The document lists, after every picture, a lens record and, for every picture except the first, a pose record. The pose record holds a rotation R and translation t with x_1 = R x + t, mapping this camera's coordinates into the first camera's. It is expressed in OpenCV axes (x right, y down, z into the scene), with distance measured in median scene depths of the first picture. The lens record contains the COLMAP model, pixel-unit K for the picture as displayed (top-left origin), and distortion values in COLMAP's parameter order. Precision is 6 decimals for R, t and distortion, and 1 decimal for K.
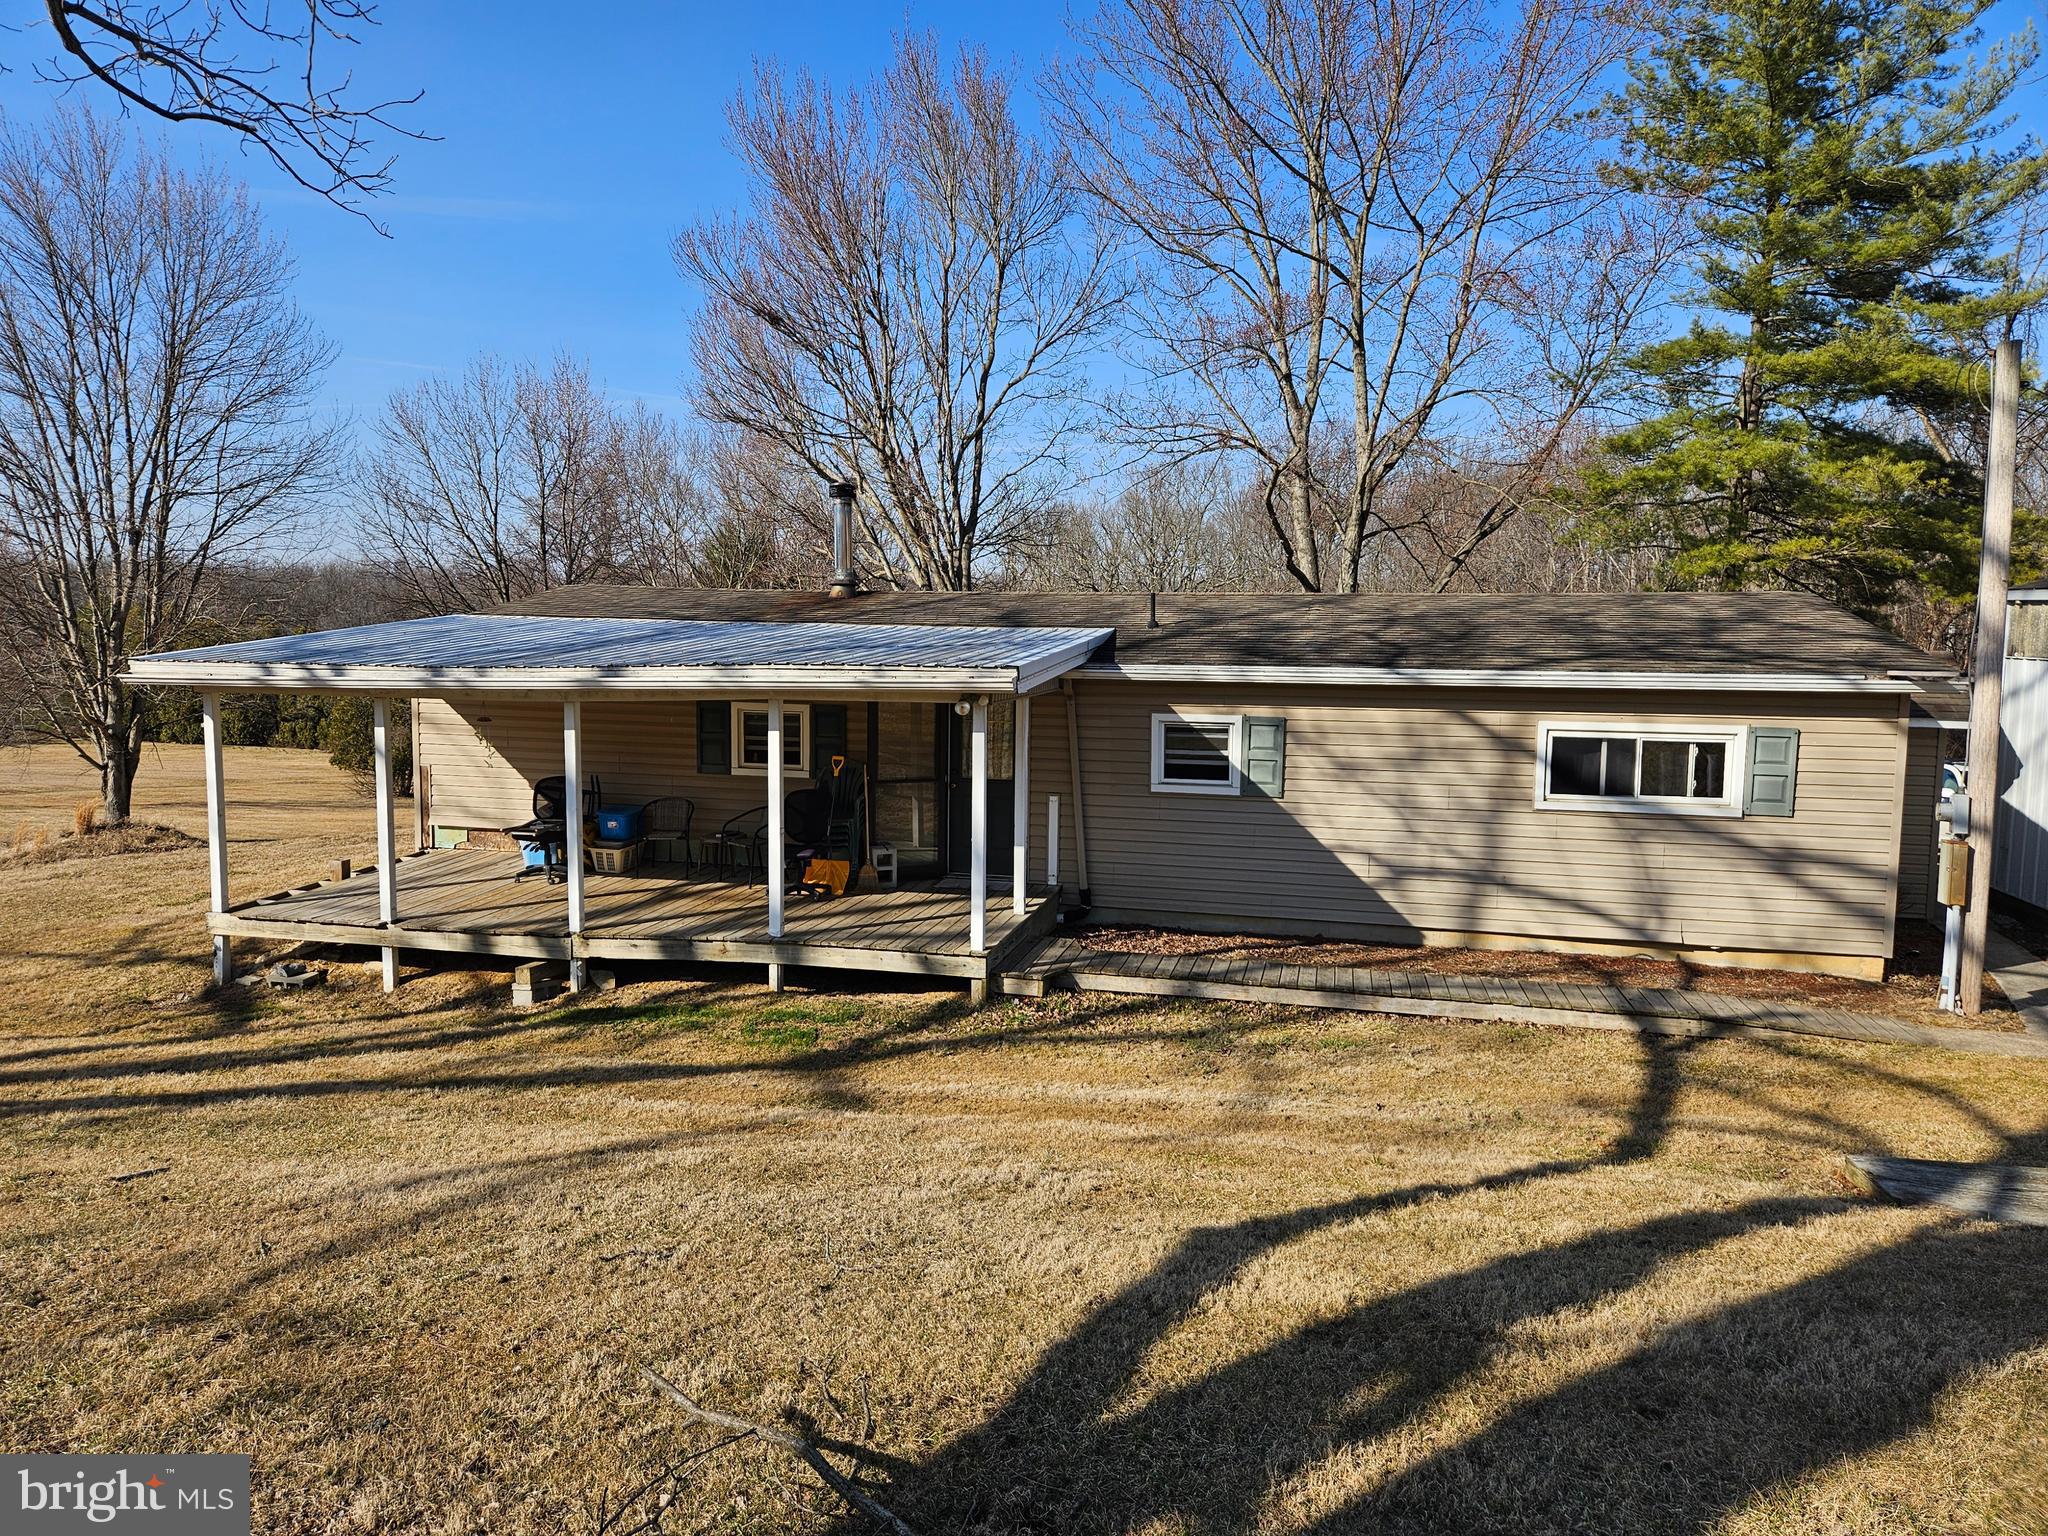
lens RADIAL K [[1375.6, 0, 1025.0], [0, 1375.6, 726.6], [0, 0, 1]] dist [0.073031, -0.061530]
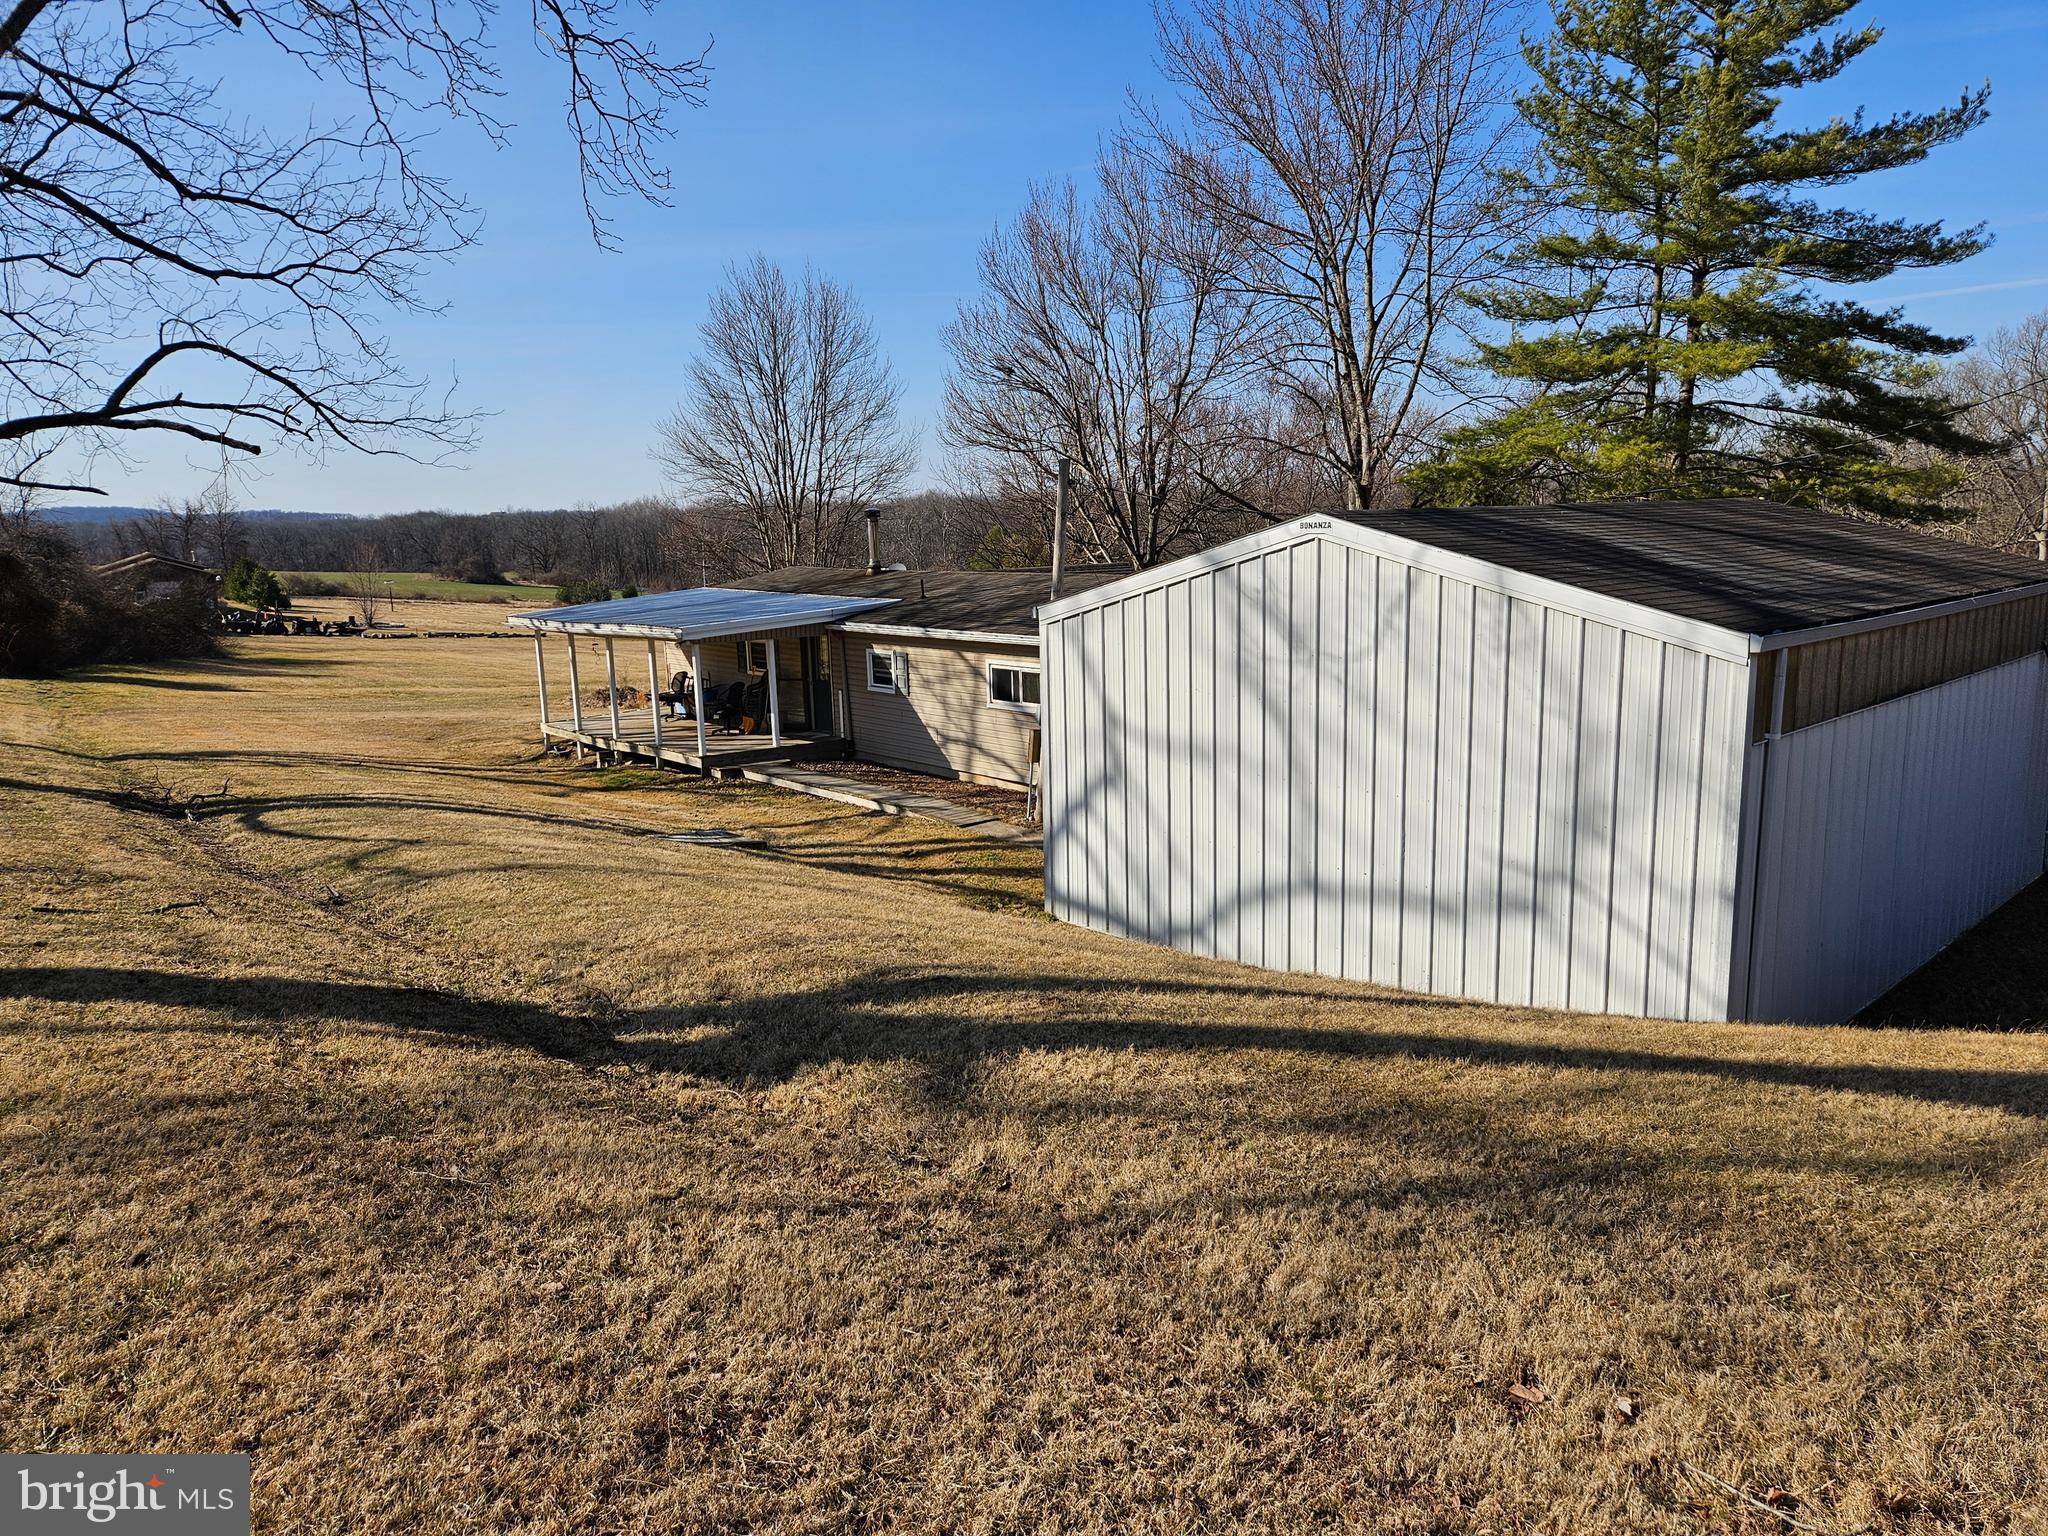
lens RADIAL K [[1371.0, 0, 1000.1], [0, 1371.0, 755.4], [0, 0, 1]] dist [0.076582, -0.054725]
pose [[0.810245, 0.070221, -0.581869, 1.436533], [-0.013061, 0.994713, 0.101856, -0.061875], [0.585945, -0.074928, 0.806879, -0.446296]]
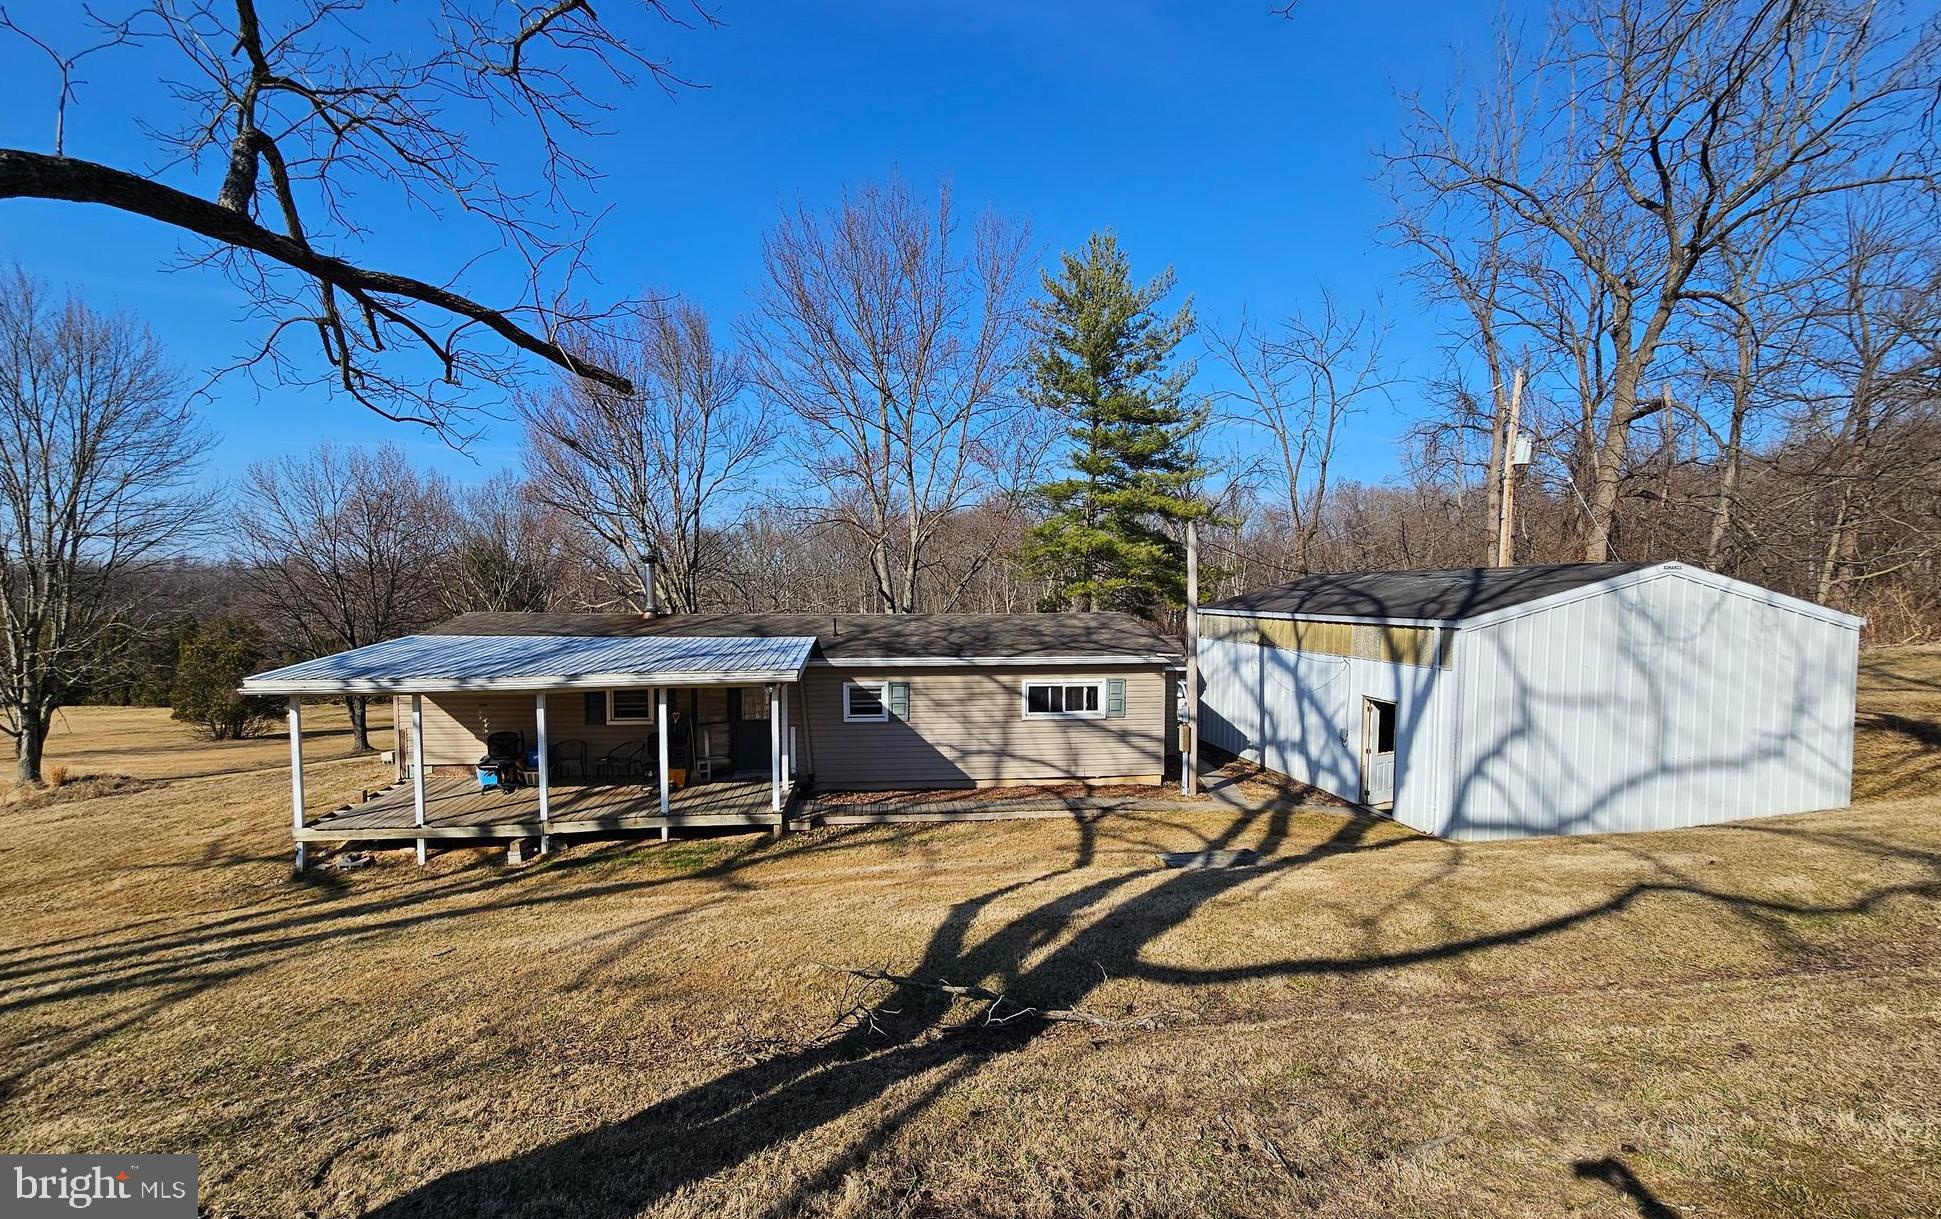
lens RADIAL K [[840.3, 0, 970.5], [0, 840.3, 609.5], [0, 0, 1]] dist [-0.015700, 0.006141]
pose [[0.941572, -0.015717, 0.336444, -0.151311], [0.035620, 0.997955, -0.053067, -0.046487], [-0.334922, 0.061950, 0.940207, -0.223479]]
